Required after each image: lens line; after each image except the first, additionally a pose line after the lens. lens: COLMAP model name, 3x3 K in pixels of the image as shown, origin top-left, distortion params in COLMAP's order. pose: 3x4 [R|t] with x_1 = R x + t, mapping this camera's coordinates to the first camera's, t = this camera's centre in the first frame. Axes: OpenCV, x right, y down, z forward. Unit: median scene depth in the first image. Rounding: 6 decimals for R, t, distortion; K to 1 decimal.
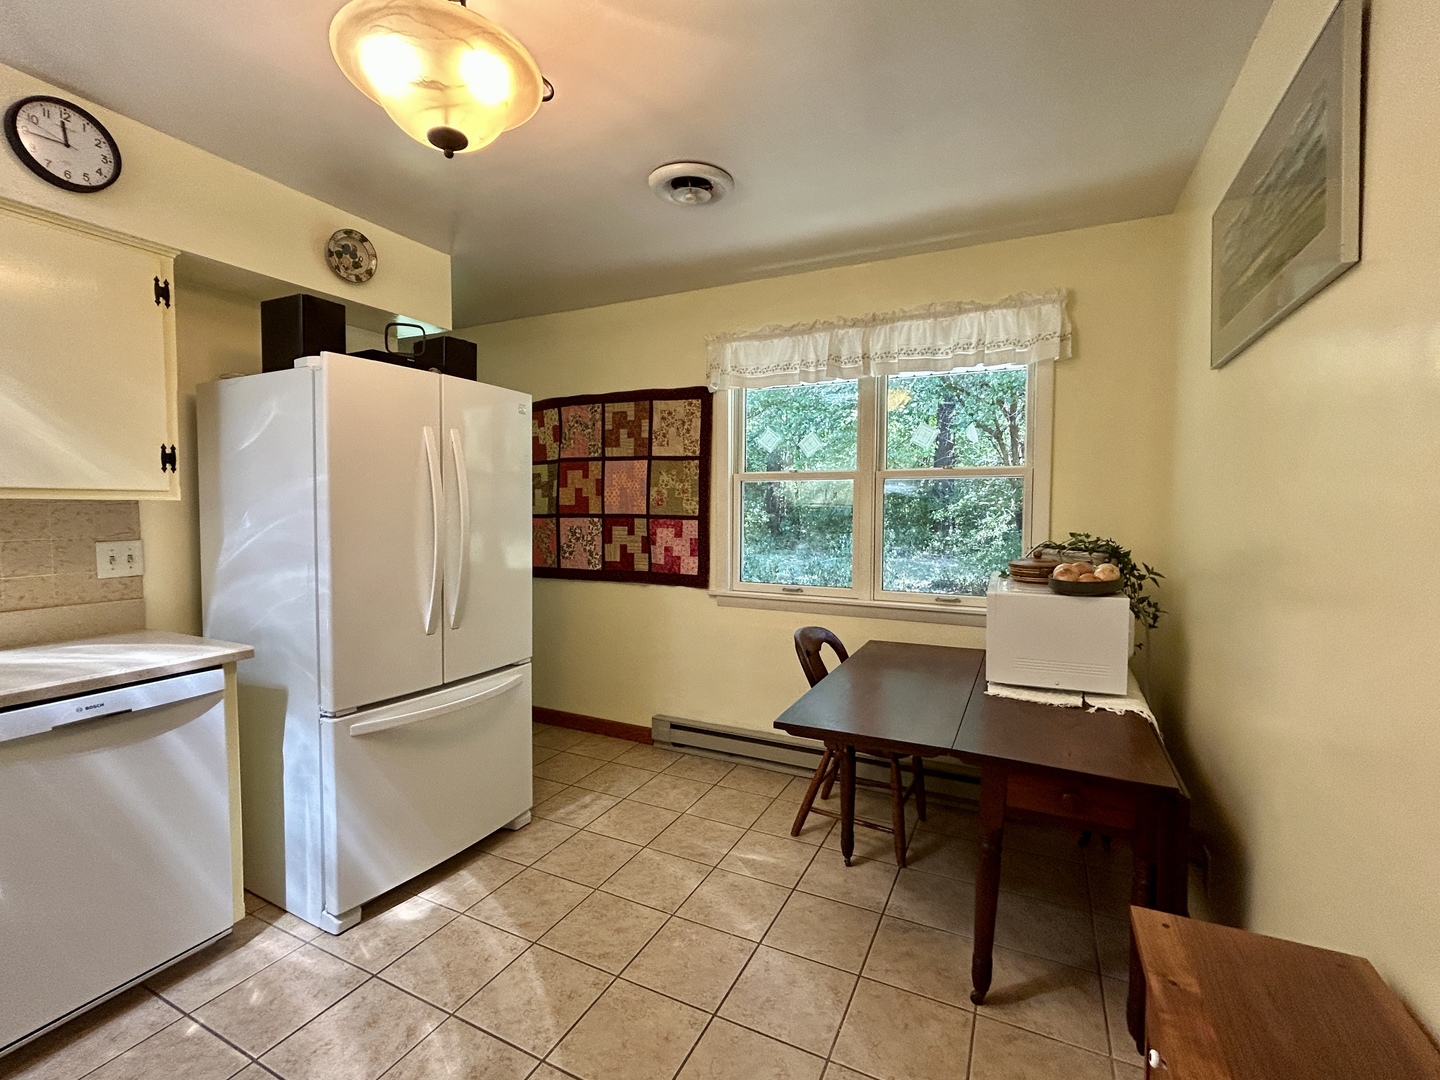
lens RADIAL K [[636.9, 0, 726.0], [0, 636.9, 536.2], [0, 0, 1]] dist [-0.007720, 0.001505]
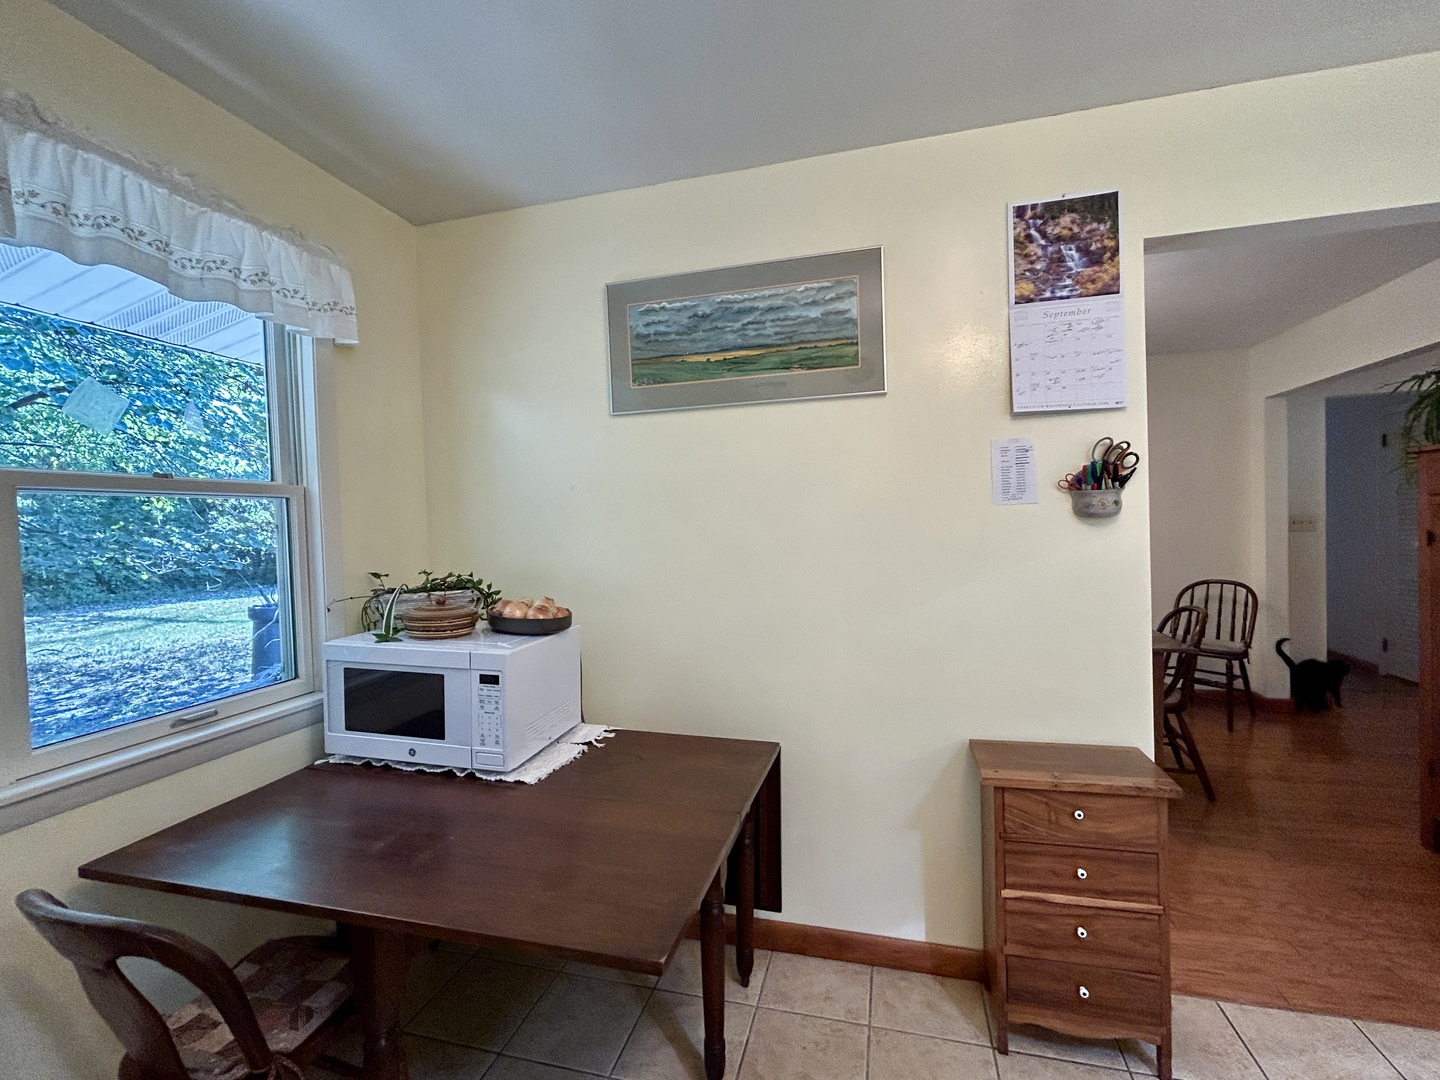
lens RADIAL K [[636.9, 0, 723.1], [0, 636.9, 537.0], [0, 0, 1]] dist [-0.007720, 0.001505]
pose [[-0.190304, -0.017888, 0.981562, -0.333240], [0.073267, 0.996787, 0.032370, -0.047496], [-0.978987, 0.078077, -0.188382, 0.799770]]
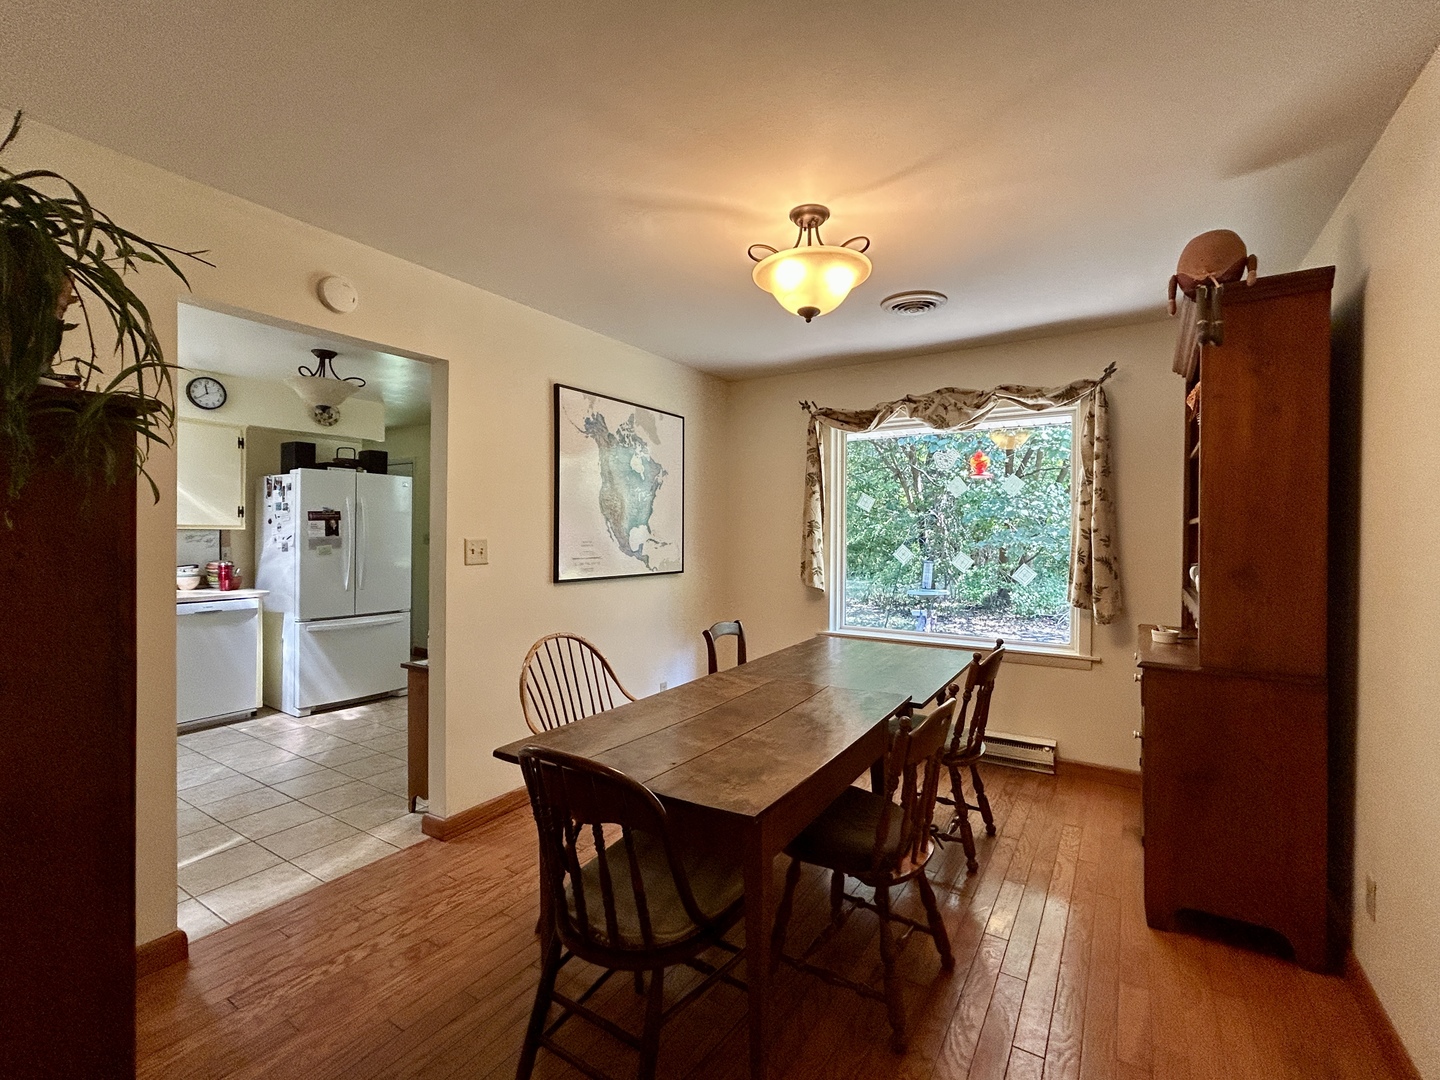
lens RADIAL K [[636.9, 0, 724.5], [0, 636.9, 536.7], [0, 0, 1]] dist [-0.007720, 0.001505]
pose [[0.994132, 0.009801, -0.107731, 0.996396], [-0.013474, 0.999351, -0.033422, 0.021807], [0.107334, 0.034677, 0.993618, -0.983984]]
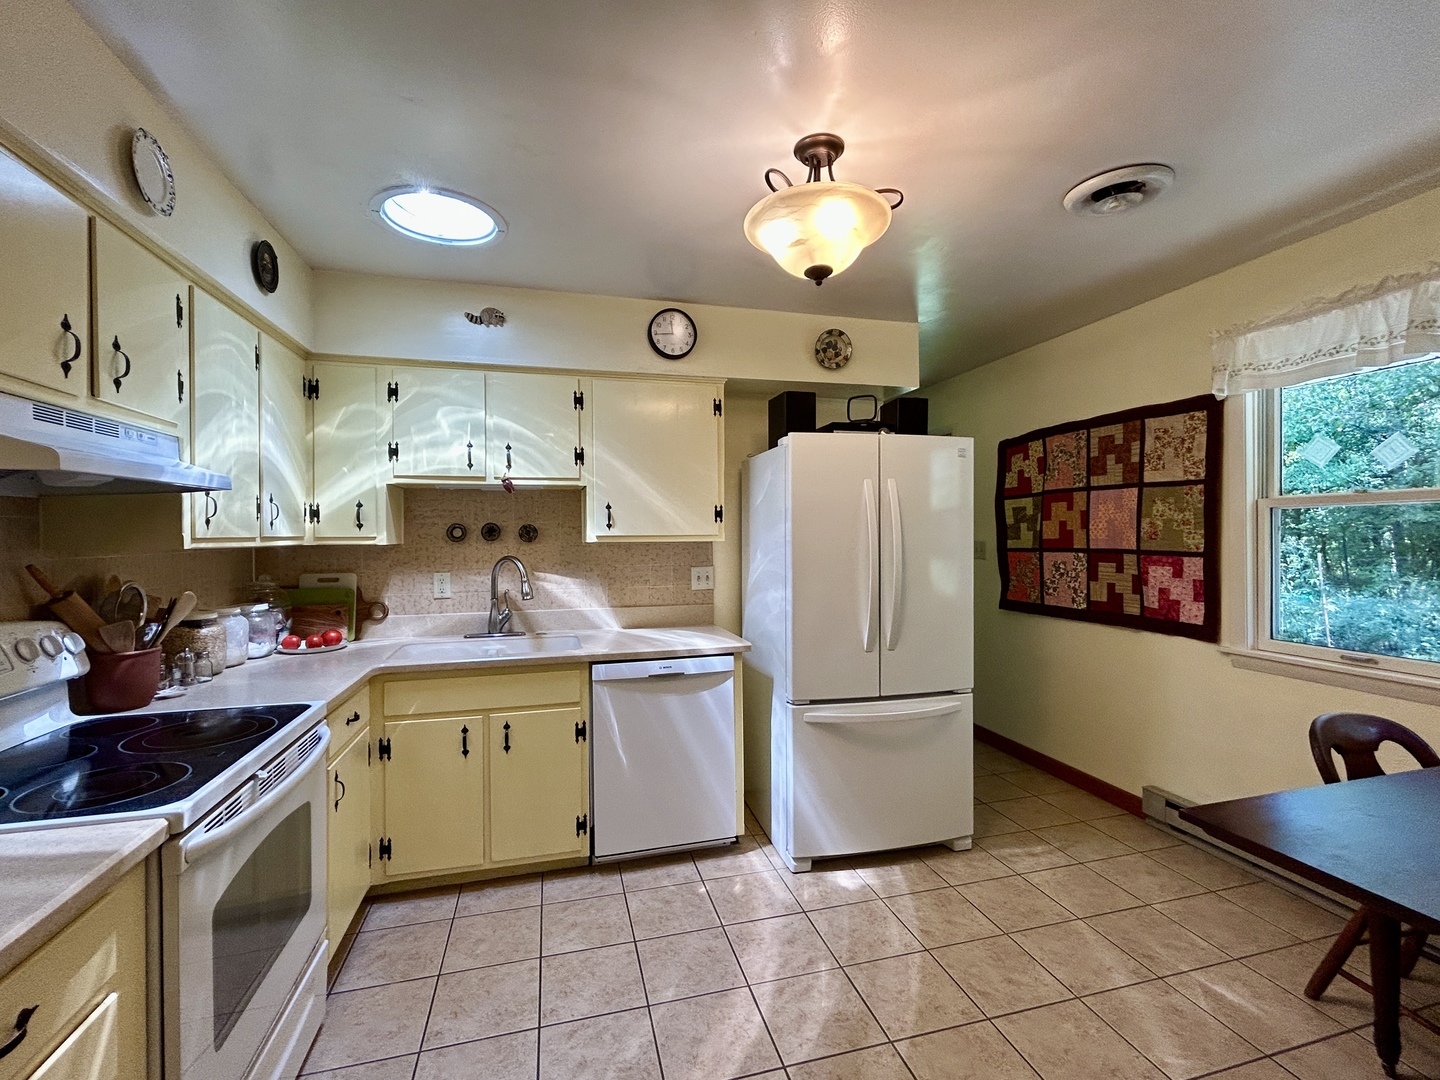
lens RADIAL K [[636.9, 0, 722.4], [0, 636.9, 535.9], [0, 0, 1]] dist [-0.007720, 0.001505]
pose [[0.653920, -0.007853, -0.756523, 0.245472], [-0.024882, 0.999182, -0.031880, -0.017130], [0.756155, 0.039671, 0.653189, 0.002331]]
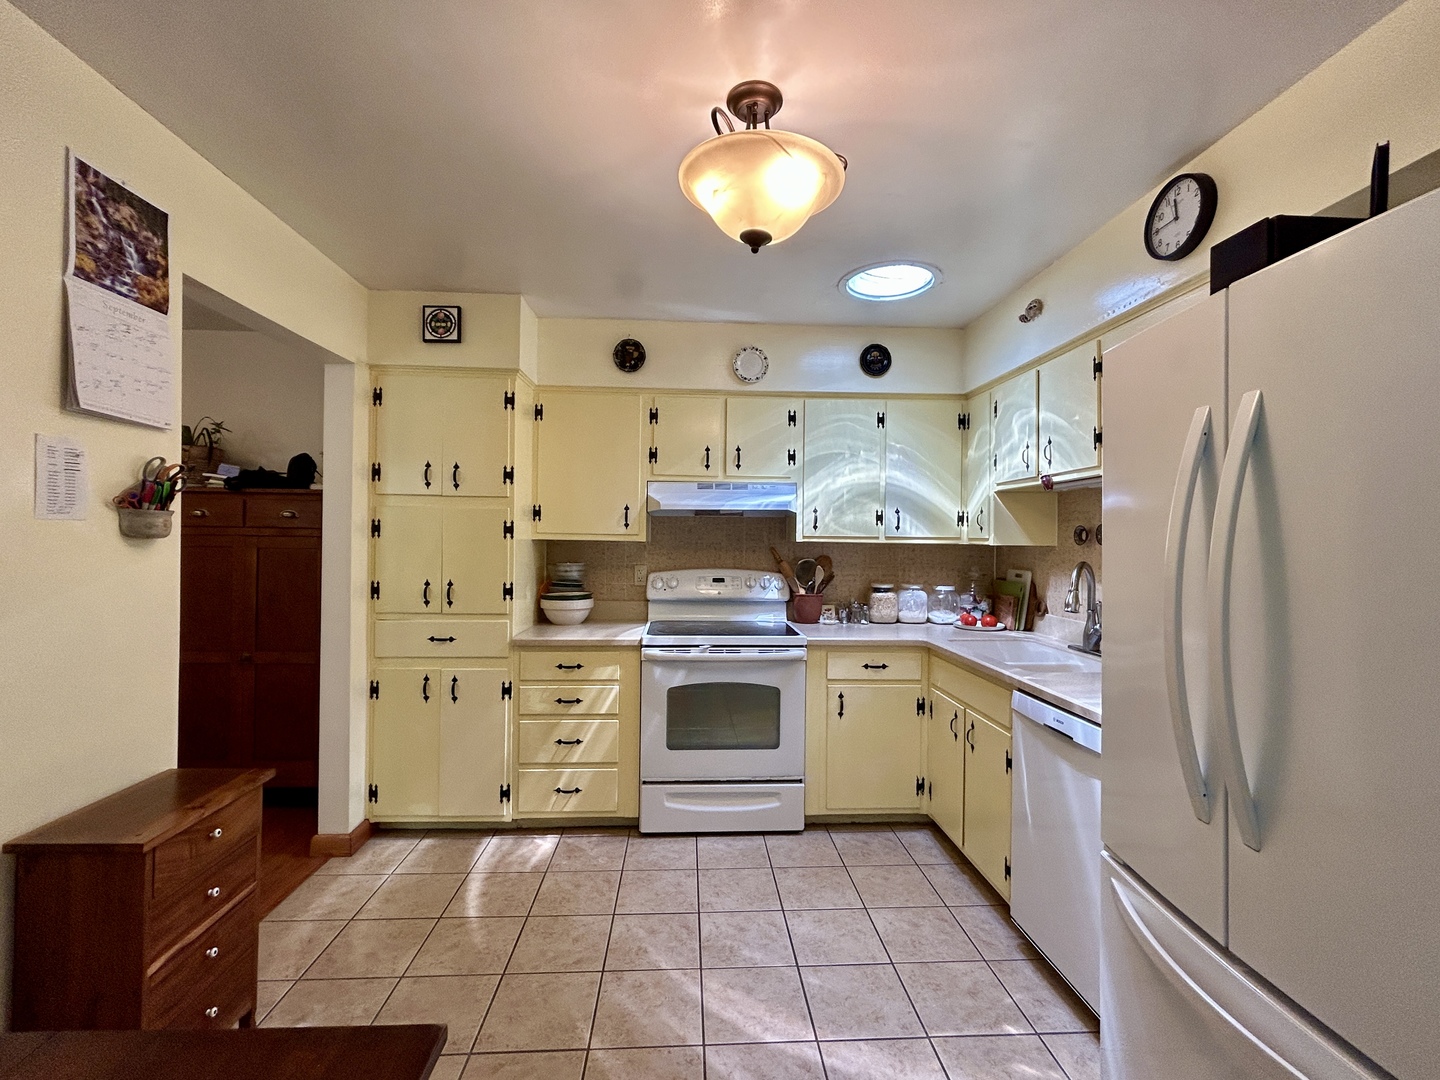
lens RADIAL K [[636.9, 0, 719.3], [0, 636.9, 533.9], [0, 0, 1]] dist [-0.007720, 0.001505]
pose [[-0.874221, -0.017522, -0.485212, 0.104701], [-0.038417, 0.998712, 0.033150, -0.067498], [0.484006, 0.047621, -0.873768, 1.157788]]
